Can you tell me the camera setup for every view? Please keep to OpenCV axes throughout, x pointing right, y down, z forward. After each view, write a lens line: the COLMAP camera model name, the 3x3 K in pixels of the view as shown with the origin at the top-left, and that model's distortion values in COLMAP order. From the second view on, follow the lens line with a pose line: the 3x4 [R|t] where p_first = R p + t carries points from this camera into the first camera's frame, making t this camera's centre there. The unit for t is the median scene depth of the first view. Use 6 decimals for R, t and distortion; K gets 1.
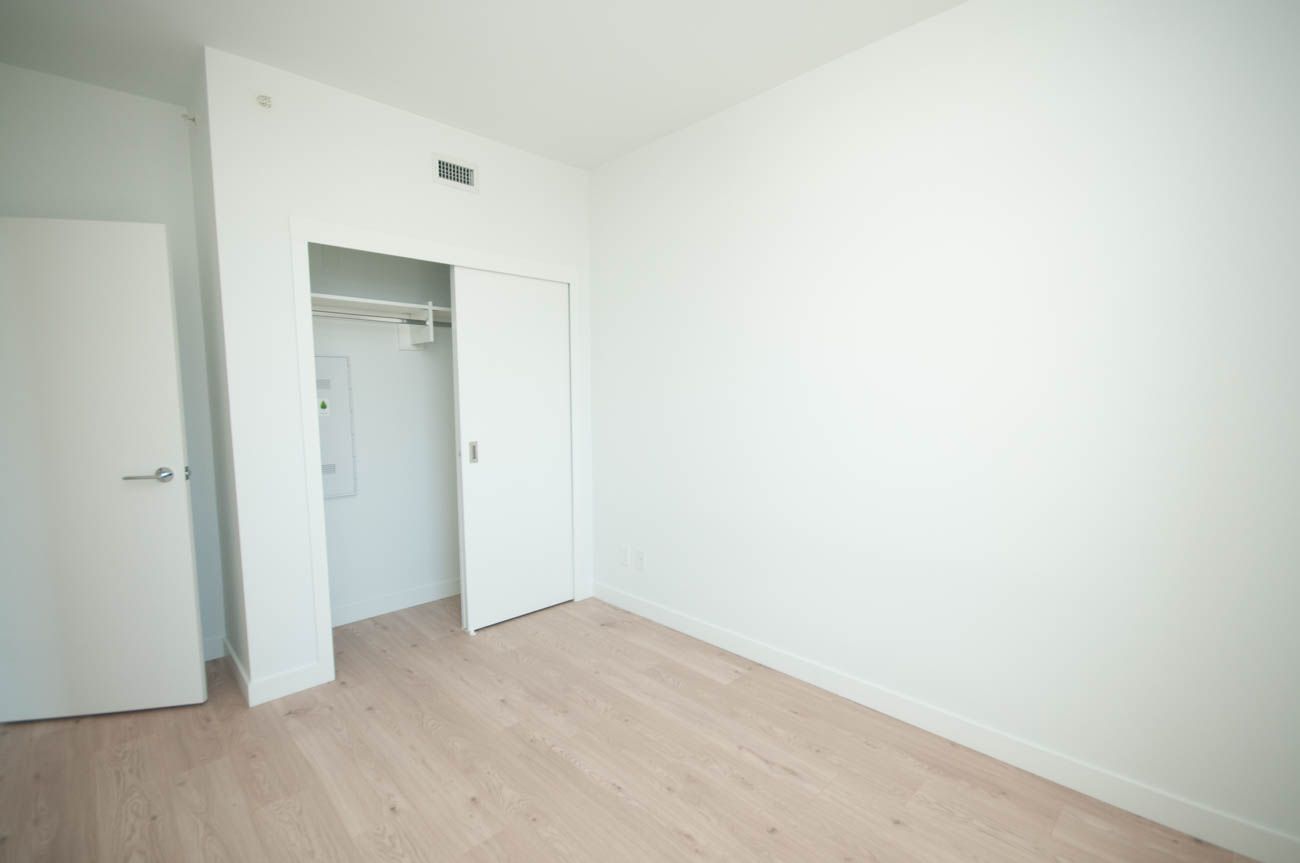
lens RADIAL K [[555.2, 0, 643.1], [0, 555.2, 450.5], [0, 0, 1]] dist [0.004898, -0.010085]
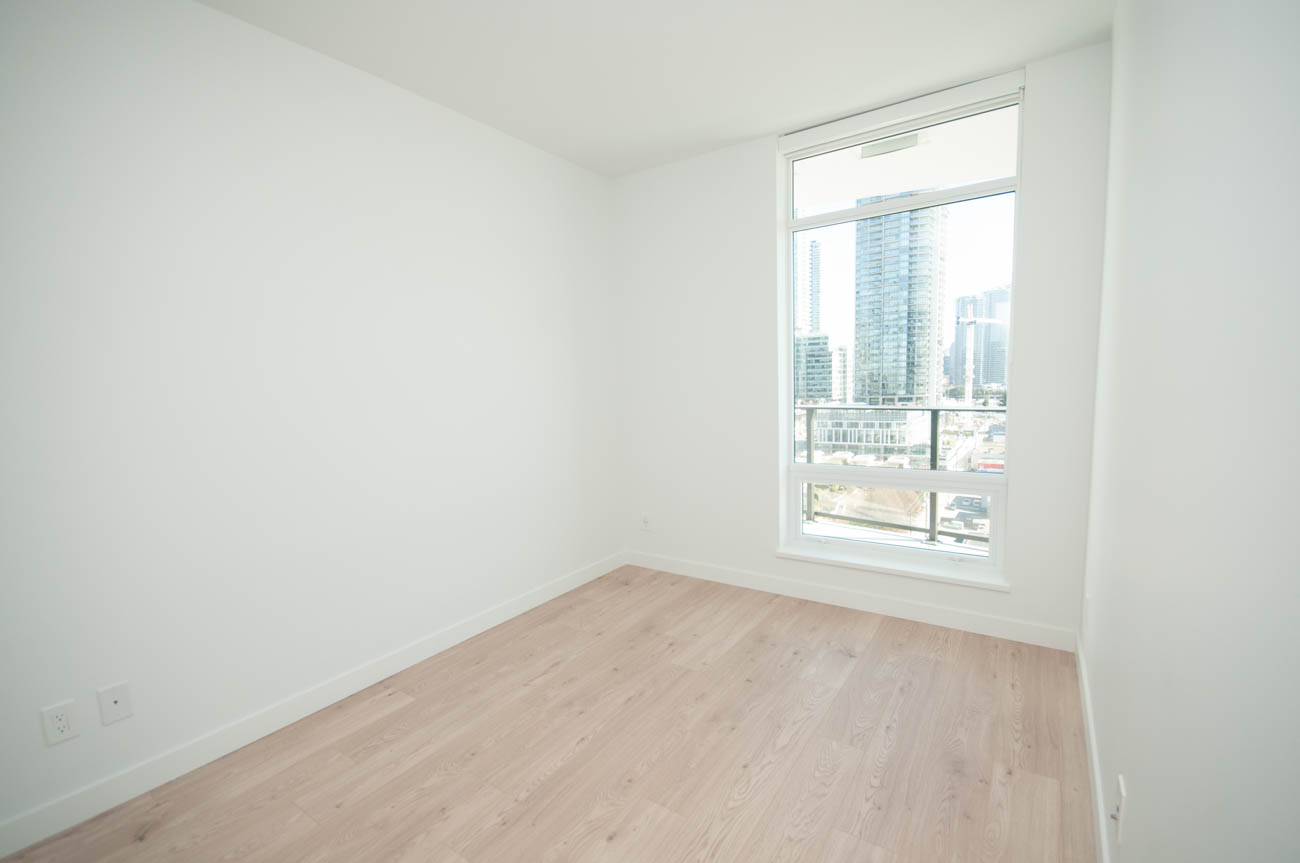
lens RADIAL K [[555.2, 0, 661.3], [0, 555.2, 452.6], [0, 0, 1]] dist [0.004898, -0.010085]
pose [[-0.204978, -0.119112, 0.971492, -1.012396], [0.128362, 0.980723, 0.147327, -0.089698], [-0.970313, 0.154902, -0.185737, 0.901219]]
